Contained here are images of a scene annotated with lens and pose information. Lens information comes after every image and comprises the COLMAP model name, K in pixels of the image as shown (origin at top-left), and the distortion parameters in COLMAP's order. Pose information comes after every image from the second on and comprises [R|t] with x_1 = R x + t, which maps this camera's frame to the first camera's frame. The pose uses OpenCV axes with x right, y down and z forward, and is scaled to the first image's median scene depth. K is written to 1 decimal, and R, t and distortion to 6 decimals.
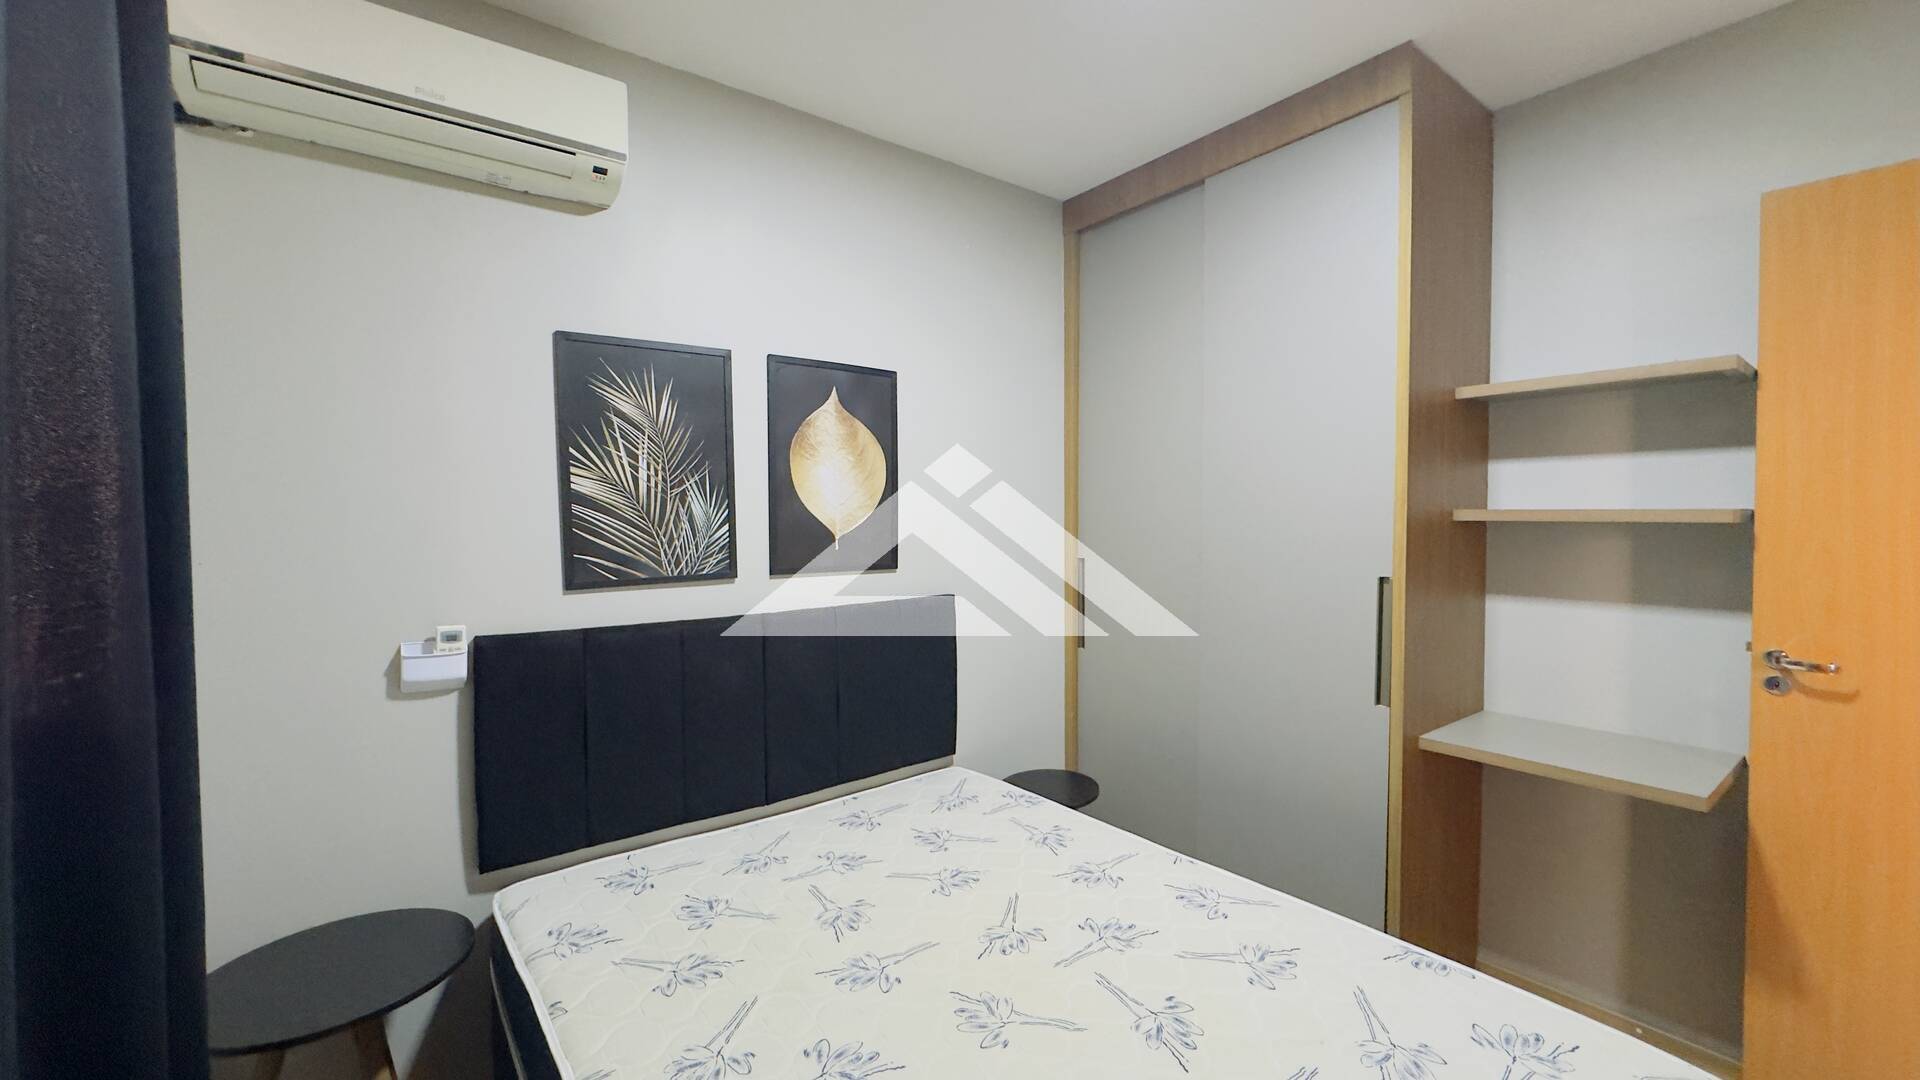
lens RADIAL K [[766.6, 0, 961.3], [0, 766.6, 534.5], [0, 0, 1]] dist [-0.003000, 0.000319]
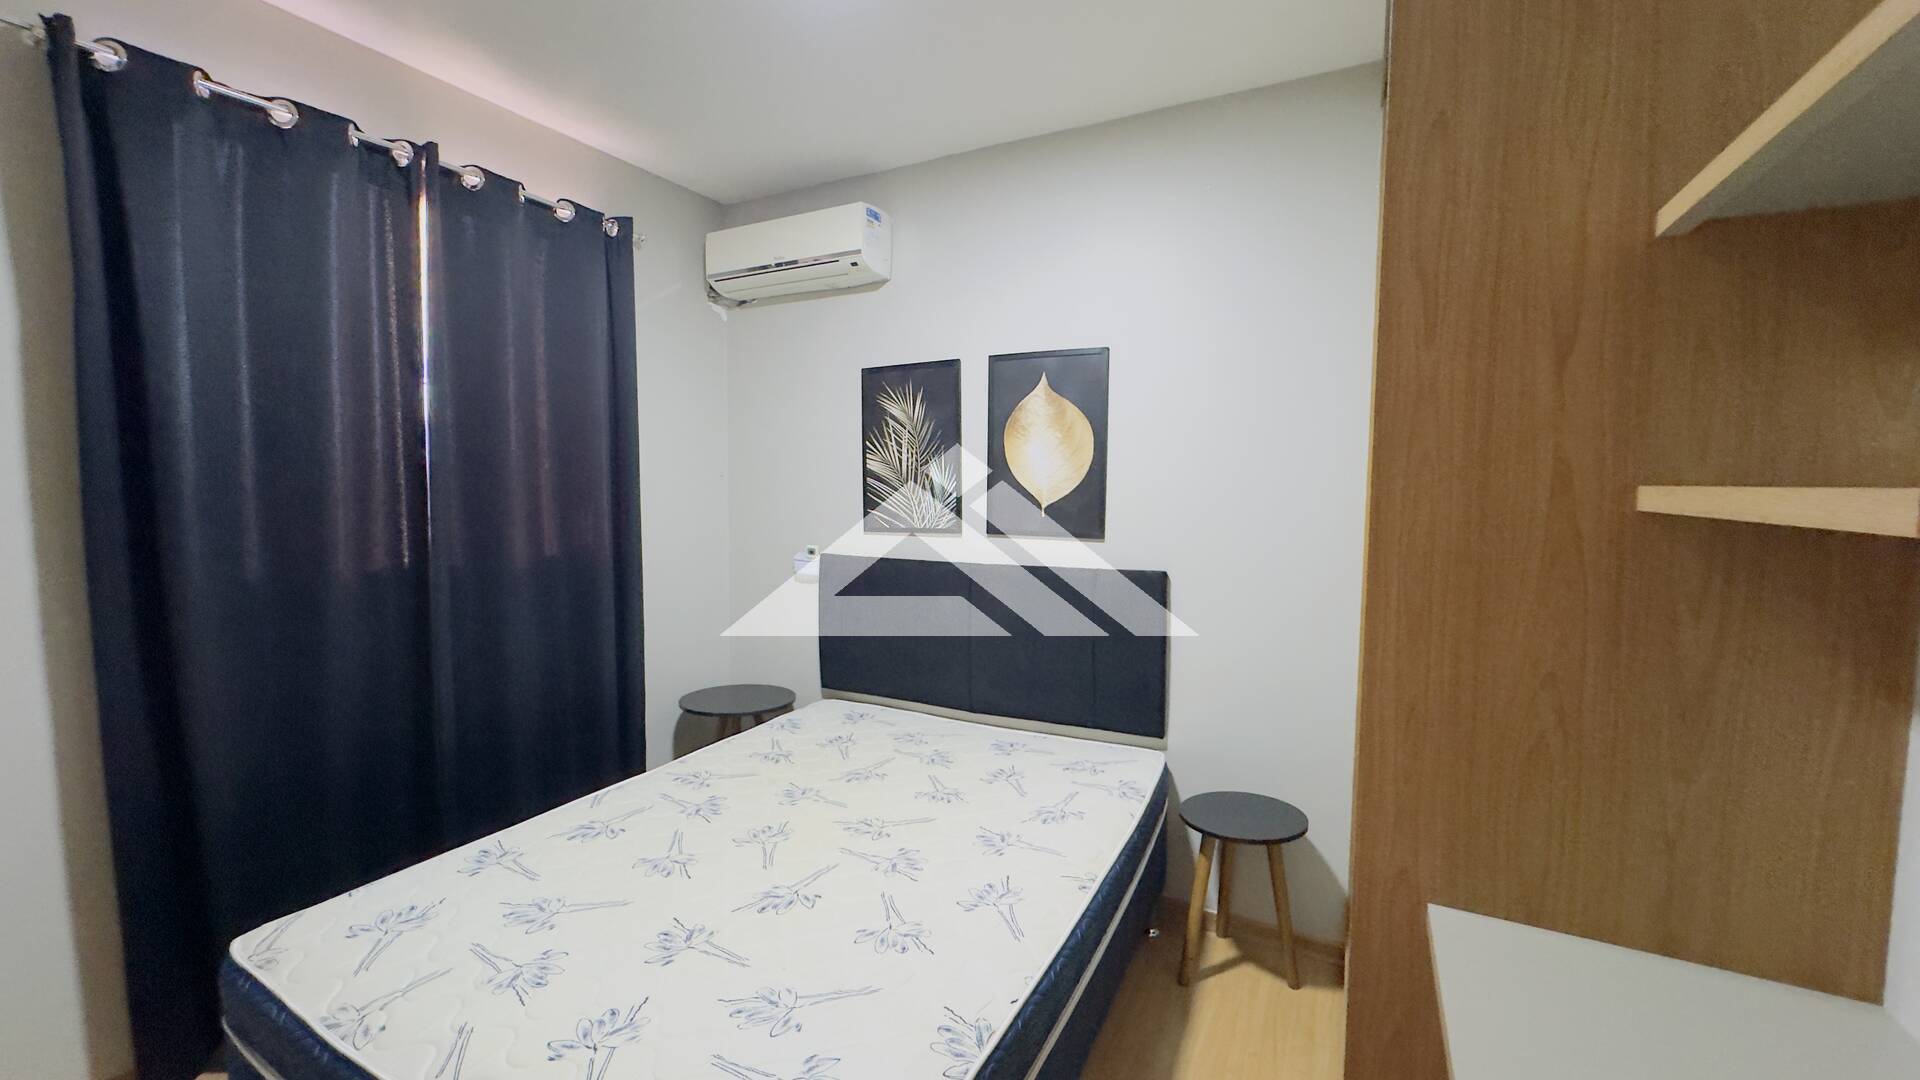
lens RADIAL K [[766.6, 0, 963.5], [0, 766.6, 539.0], [0, 0, 1]] dist [-0.003000, 0.000319]
pose [[0.417244, 0.064746, -0.906485, 0.930513], [-0.035529, 0.997858, 0.054919, -0.006255], [0.908099, 0.009292, 0.418651, 0.475514]]
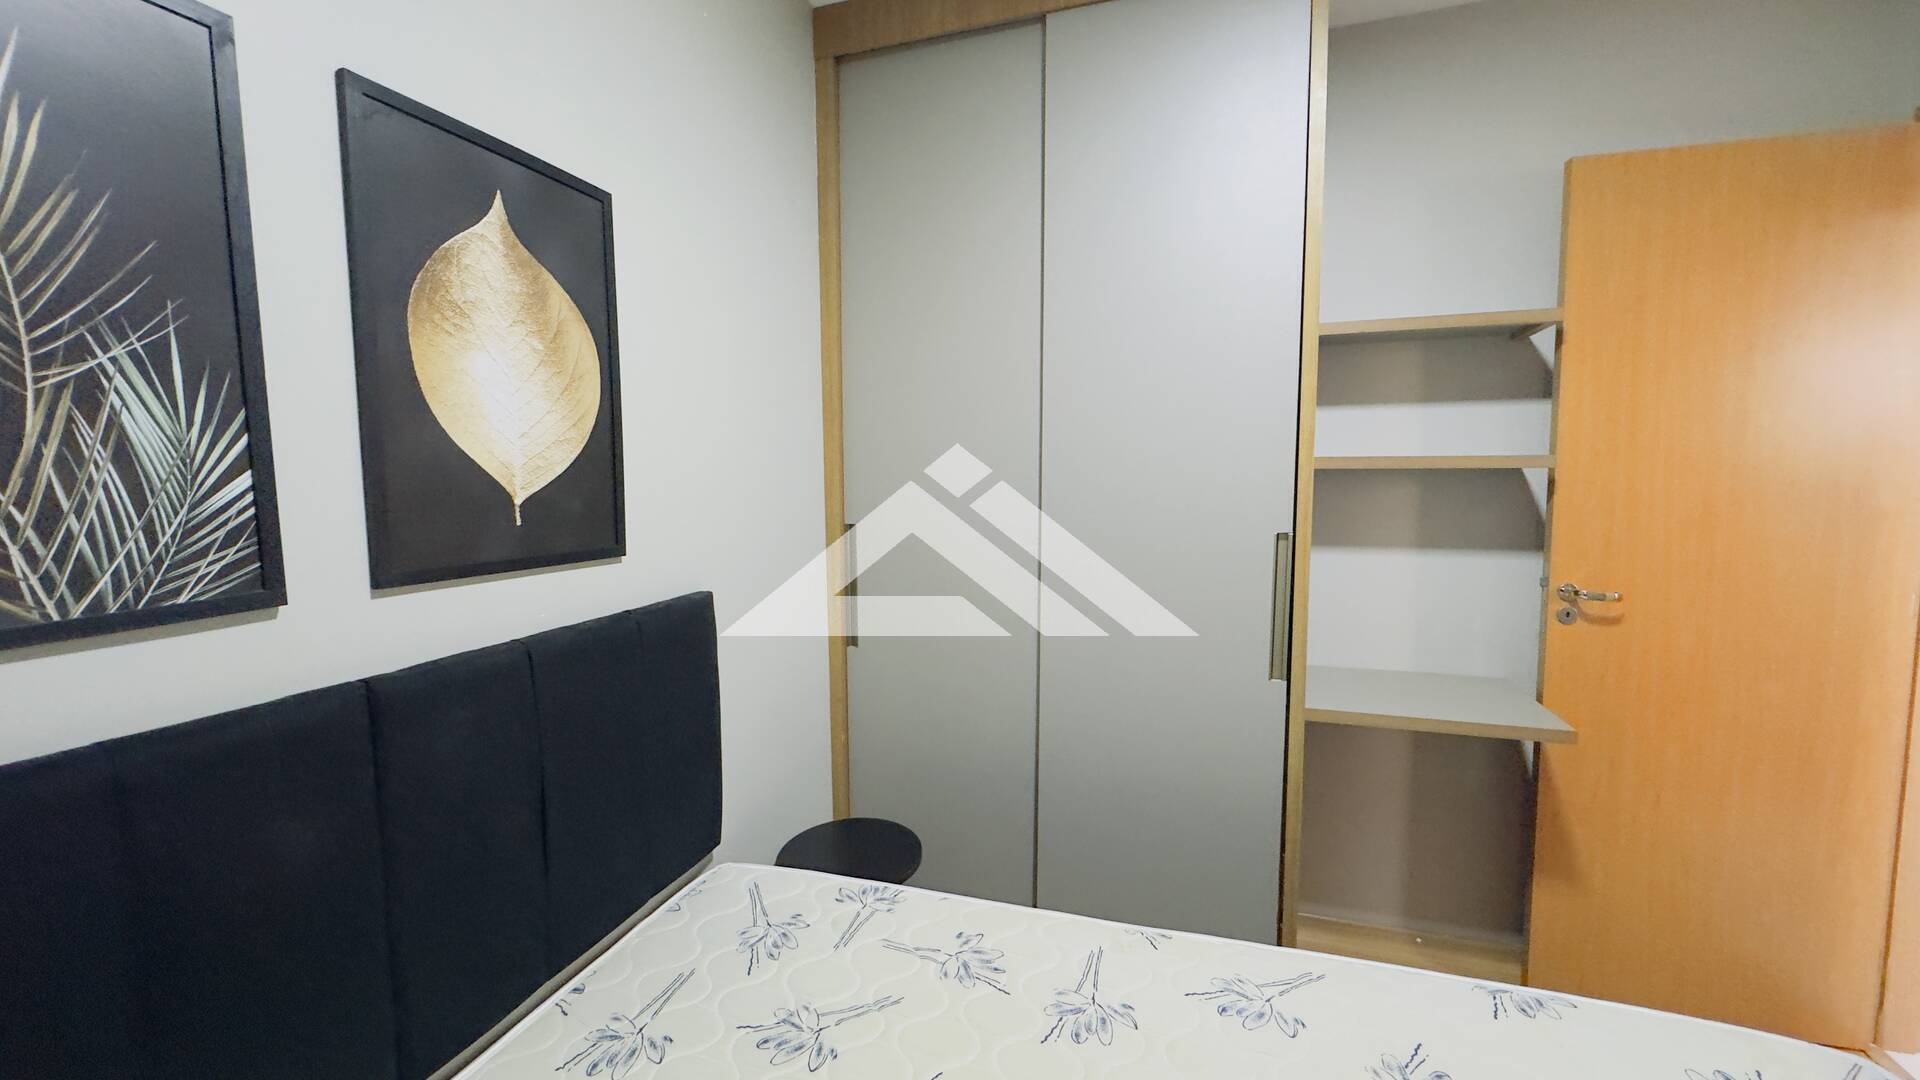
lens RADIAL K [[766.6, 0, 961.9], [0, 766.6, 538.9], [0, 0, 1]] dist [-0.003000, 0.000319]
pose [[0.830619, -0.047357, 0.554824, -0.226934], [0.019164, 0.998218, 0.056512, 0.005748], [-0.556512, -0.036307, 0.830046, 0.481750]]
